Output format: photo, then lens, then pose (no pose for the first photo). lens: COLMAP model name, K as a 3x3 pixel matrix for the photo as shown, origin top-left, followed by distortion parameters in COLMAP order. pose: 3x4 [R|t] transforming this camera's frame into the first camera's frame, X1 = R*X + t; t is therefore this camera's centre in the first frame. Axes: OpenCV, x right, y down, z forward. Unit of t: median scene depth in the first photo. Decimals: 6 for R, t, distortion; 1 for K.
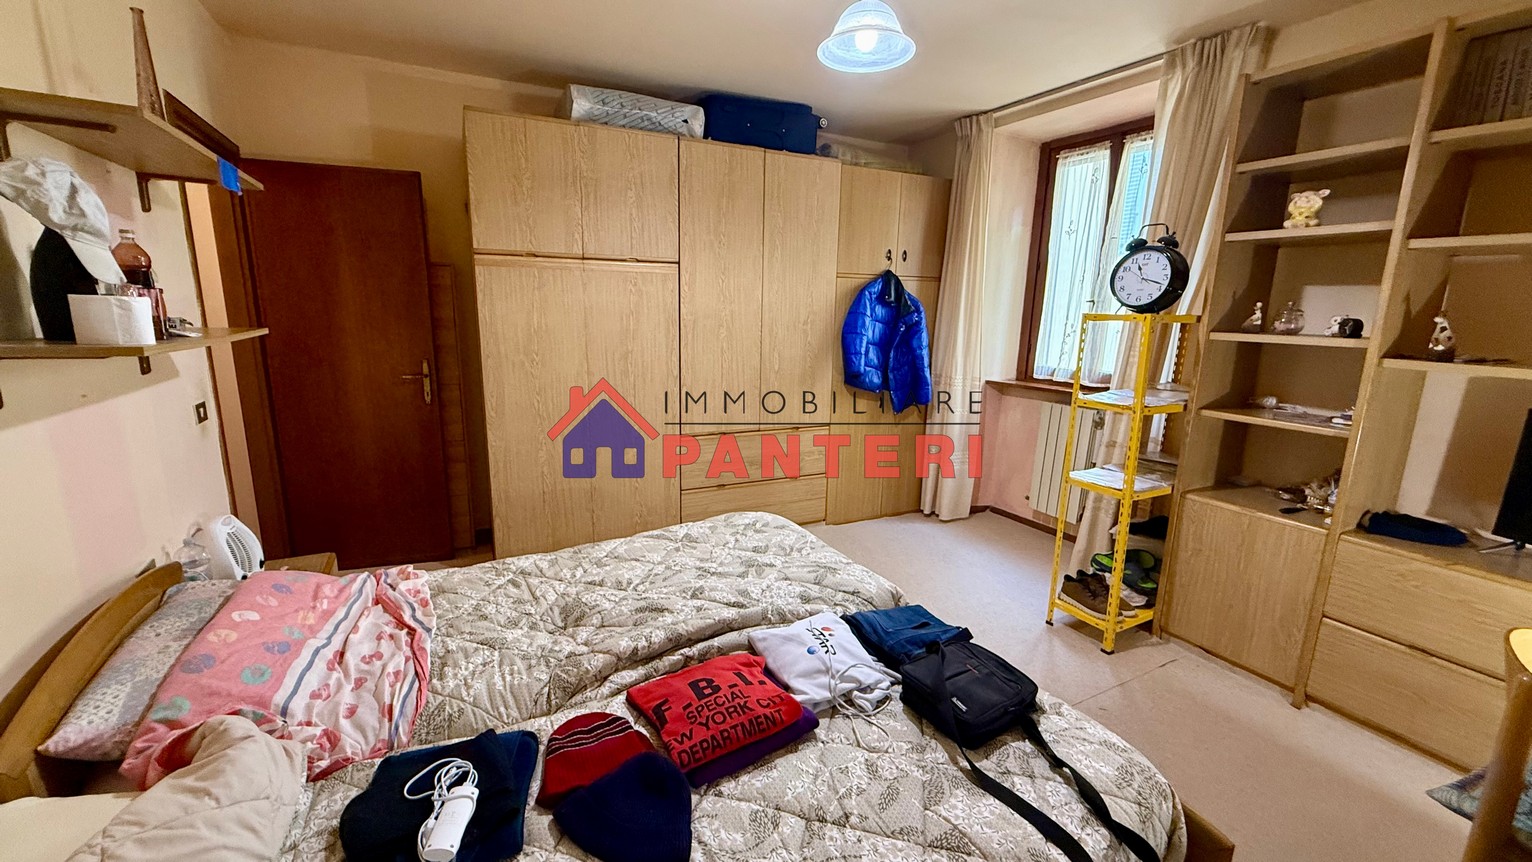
lens RADIAL K [[608.5, 0, 759.9], [0, 608.5, 431.7], [0, 0, 1]] dist [-0.001129, -0.000001]
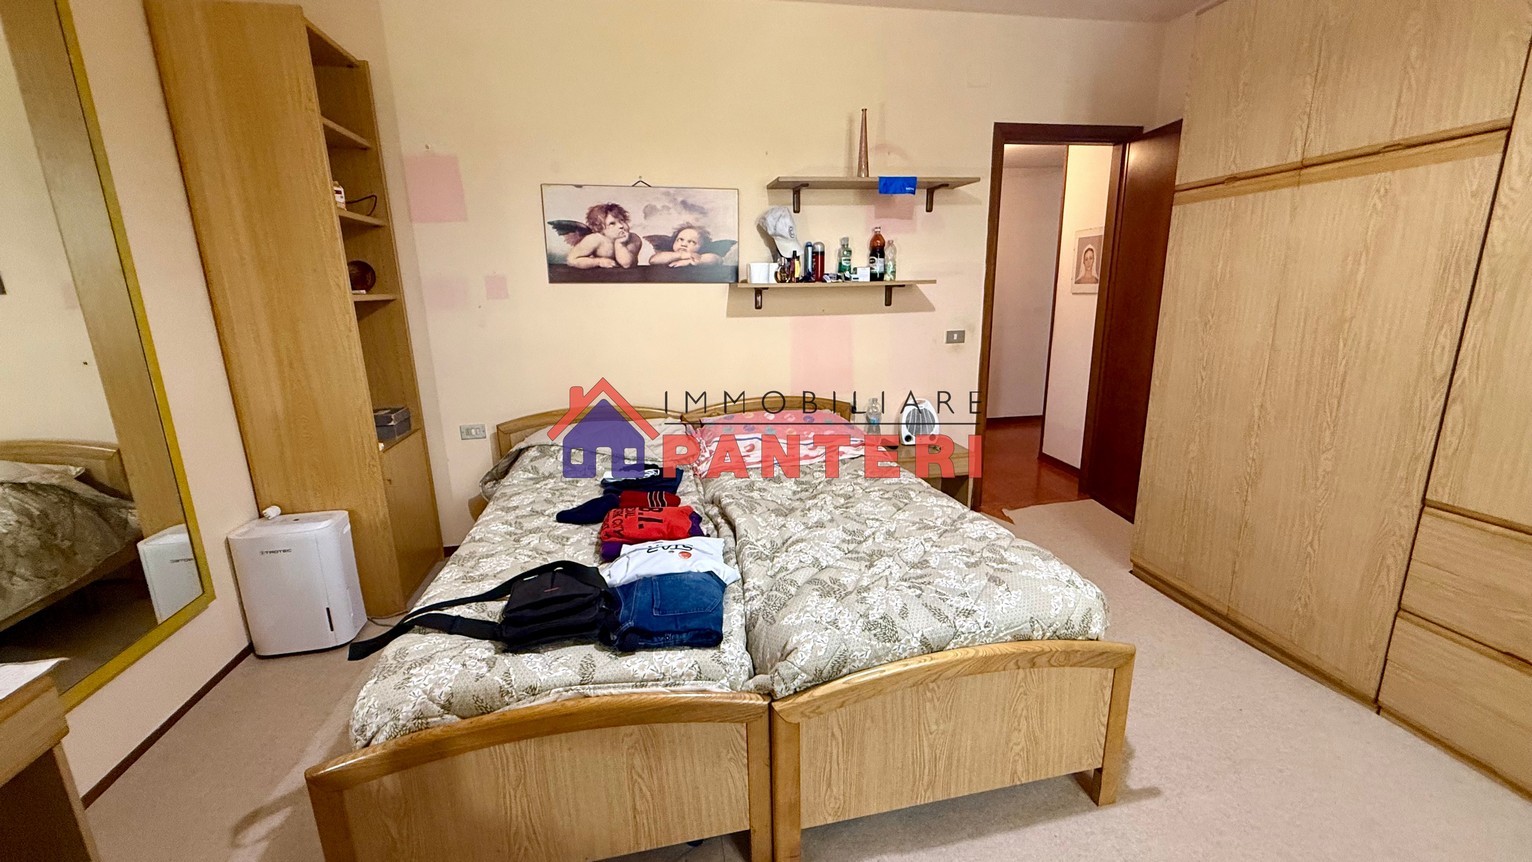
lens RADIAL K [[608.5, 0, 760.6], [0, 608.5, 430.3], [0, 0, 1]] dist [-0.001129, -0.000001]
pose [[-0.290347, 0.207953, -0.934053, 0.699676], [-0.175225, 0.948044, 0.265536, -0.124734], [0.940742, 0.240766, -0.238823, 0.915529]]
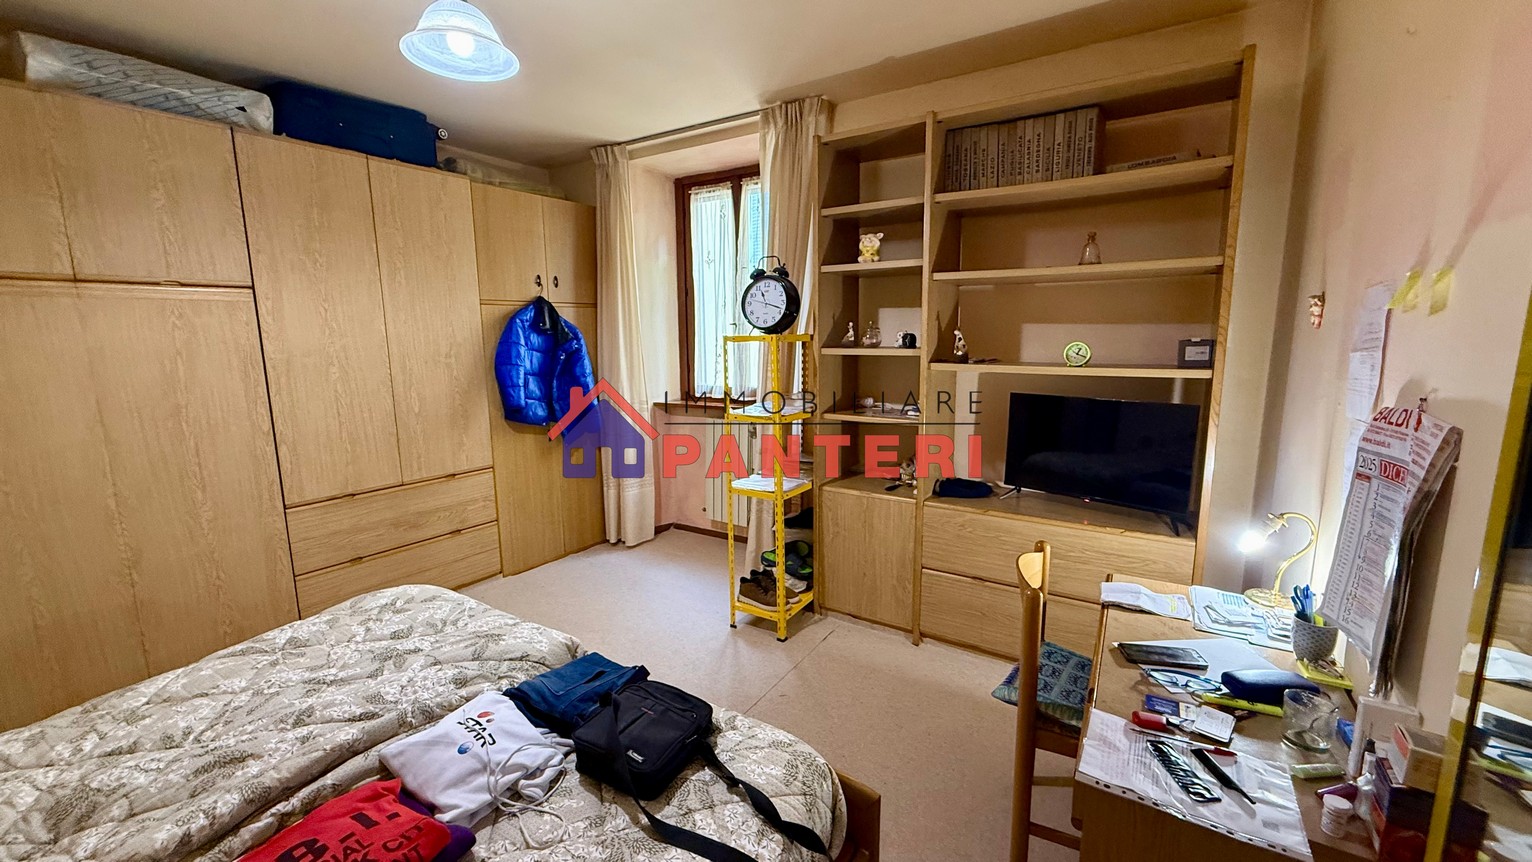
lens RADIAL K [[608.5, 0, 761.1], [0, 608.5, 432.4], [0, 0, 1]] dist [-0.001129, -0.000001]
pose [[0.870896, -0.108257, 0.479396, 0.057133], [0.126609, 0.991934, -0.006007, -0.009366], [-0.474879, 0.065927, 0.877578, 0.029761]]
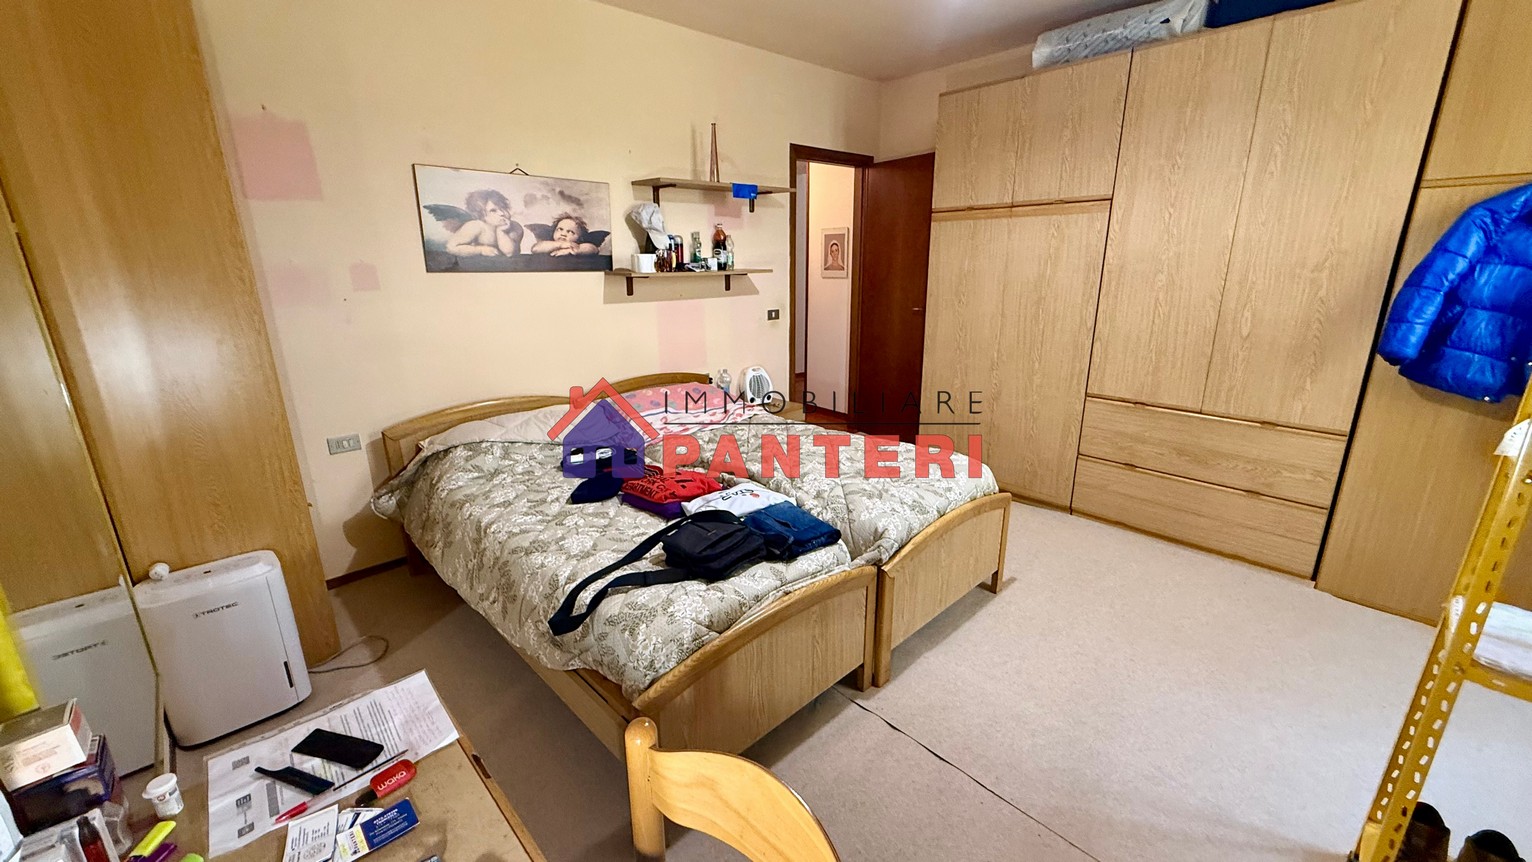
lens RADIAL K [[608.5, 0, 761.8], [0, 608.5, 430.2], [0, 0, 1]] dist [-0.001129, -0.000001]
pose [[0.257702, 0.243375, -0.935071, 0.921079], [-0.178051, 0.963146, 0.201612, -0.058458], [0.949677, 0.114535, 0.291538, 0.422177]]
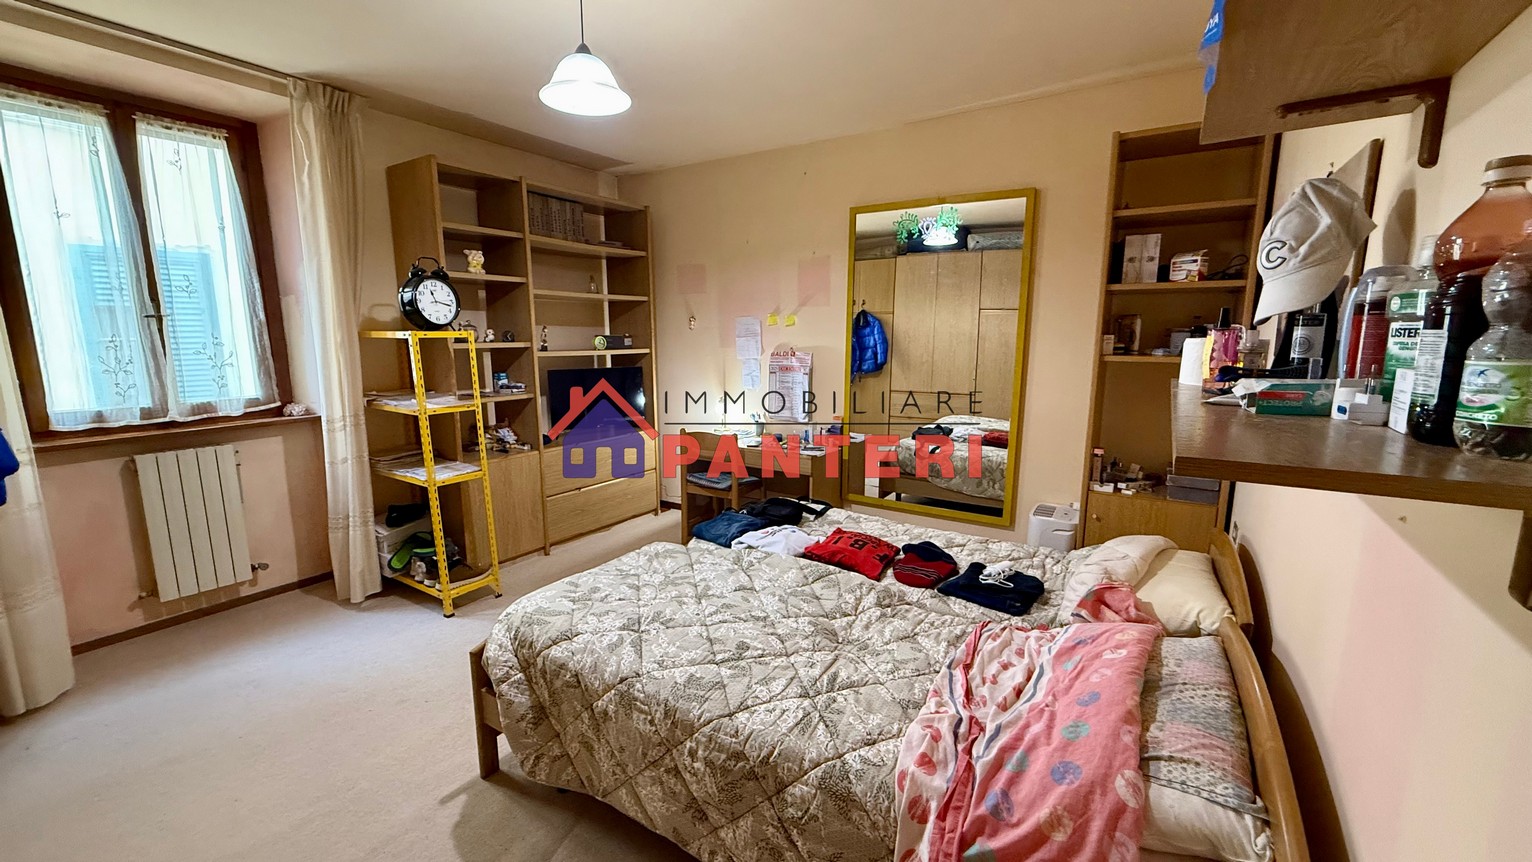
lens RADIAL K [[608.5, 0, 763.9], [0, 608.5, 431.8], [0, 0, 1]] dist [-0.001129, -0.000001]
pose [[-0.486974, -0.166089, 0.857479, -0.839149], [0.164580, 0.946717, 0.276841, -0.254930], [-0.857770, 0.275939, -0.433691, 1.124886]]
